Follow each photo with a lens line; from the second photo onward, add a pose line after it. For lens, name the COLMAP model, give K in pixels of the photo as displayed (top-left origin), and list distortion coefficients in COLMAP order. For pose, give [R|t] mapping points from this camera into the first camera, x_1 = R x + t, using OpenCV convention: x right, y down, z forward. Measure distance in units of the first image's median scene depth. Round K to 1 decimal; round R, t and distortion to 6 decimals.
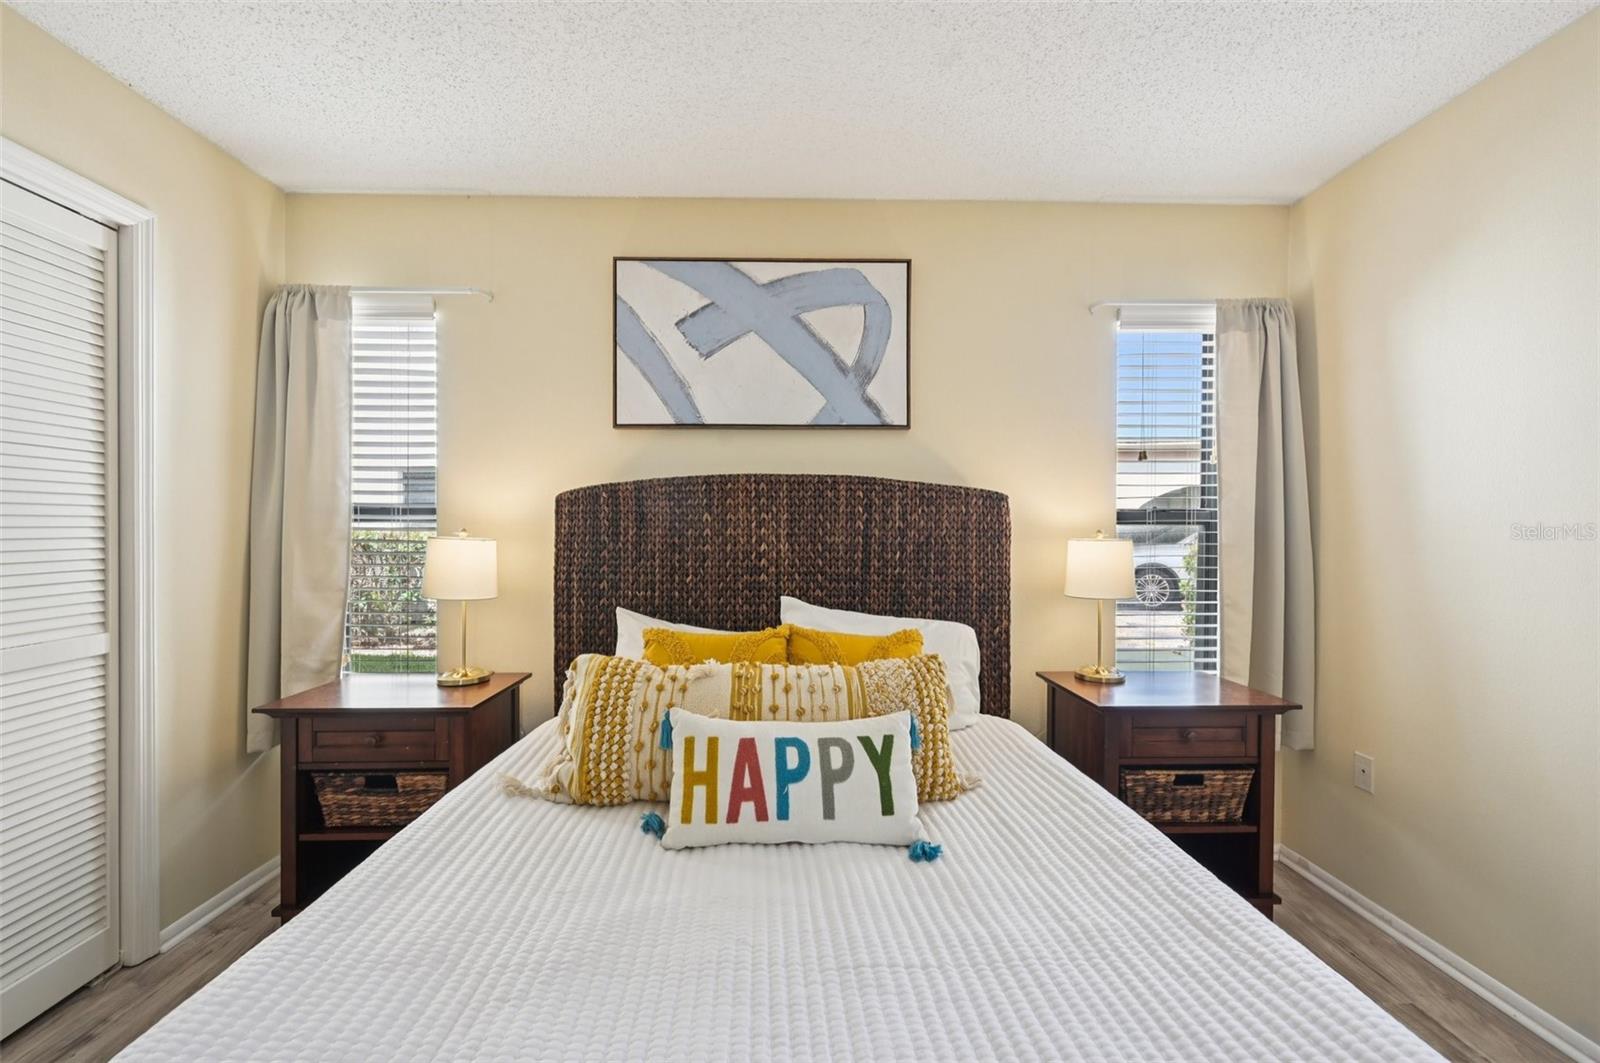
lens RADIAL K [[673.8, 0, 796.3], [0, 673.8, 536.8], [0, 0, 1]] dist [0.001356, 0.000082]
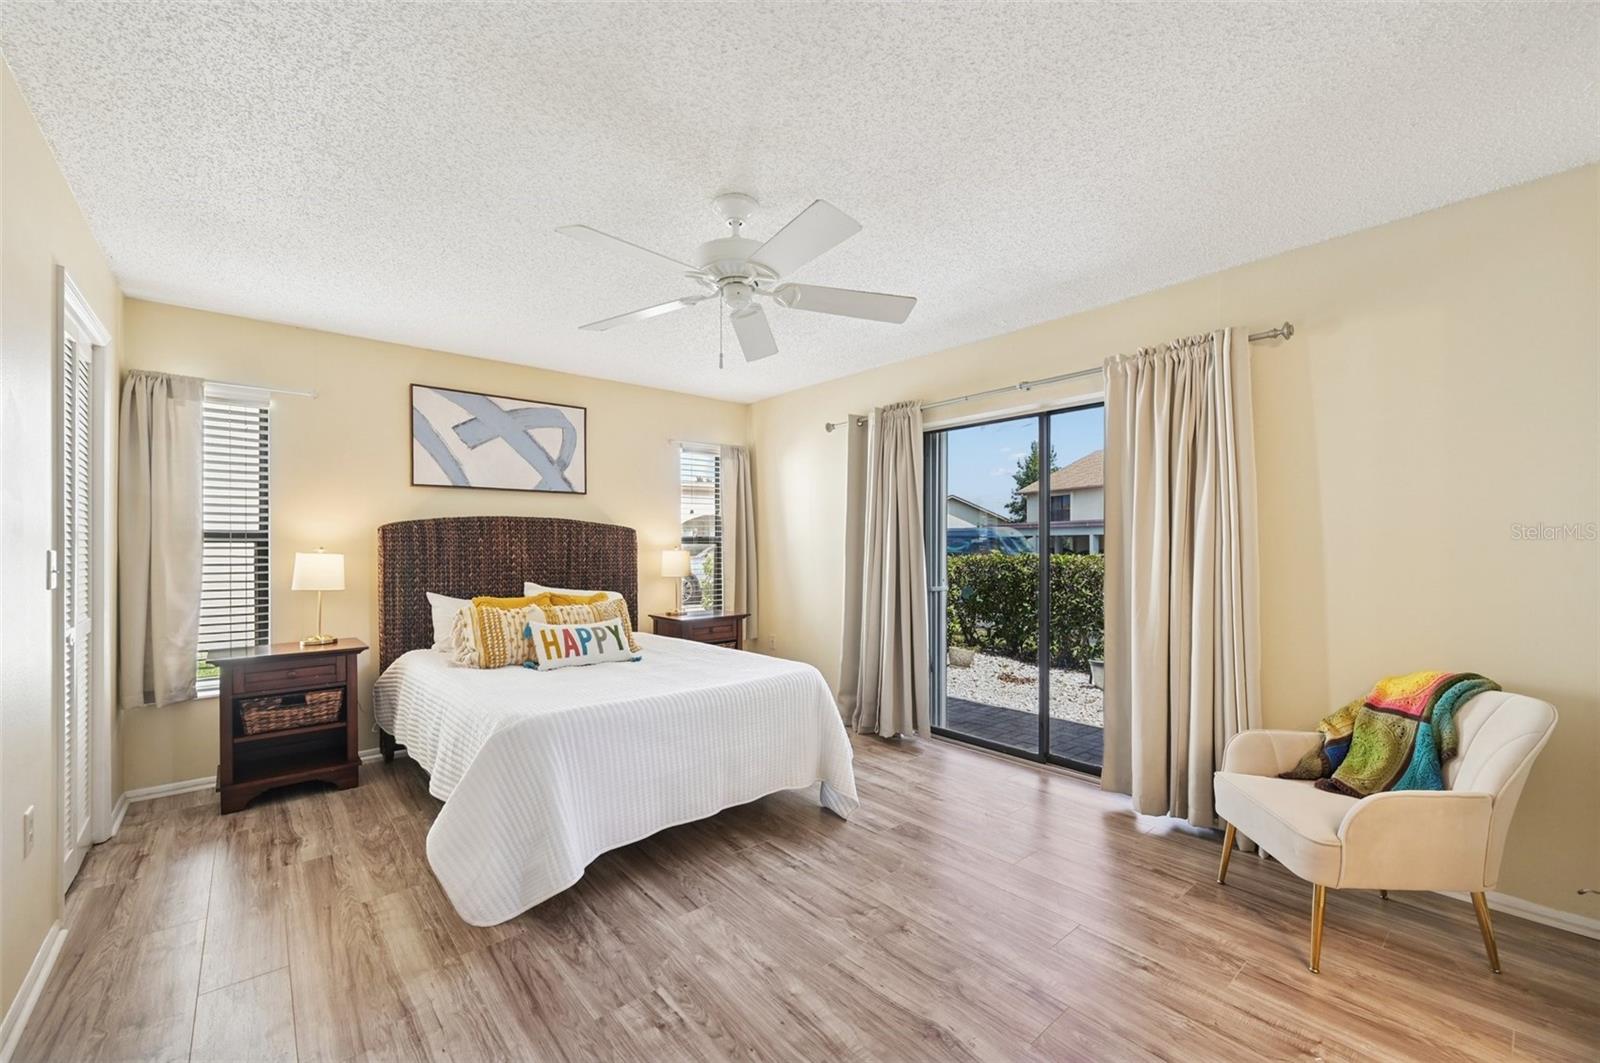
lens RADIAL K [[640.0, 0, 798.4], [0, 640.0, 546.2], [0, 0, 1]] dist [-0.000883, -0.000027]
pose [[0.777300, -0.004084, 0.629117, -0.539967], [0.011955, 0.999894, -0.008281, 0.011373], [-0.629017, 0.013958, 0.777267, -0.850847]]
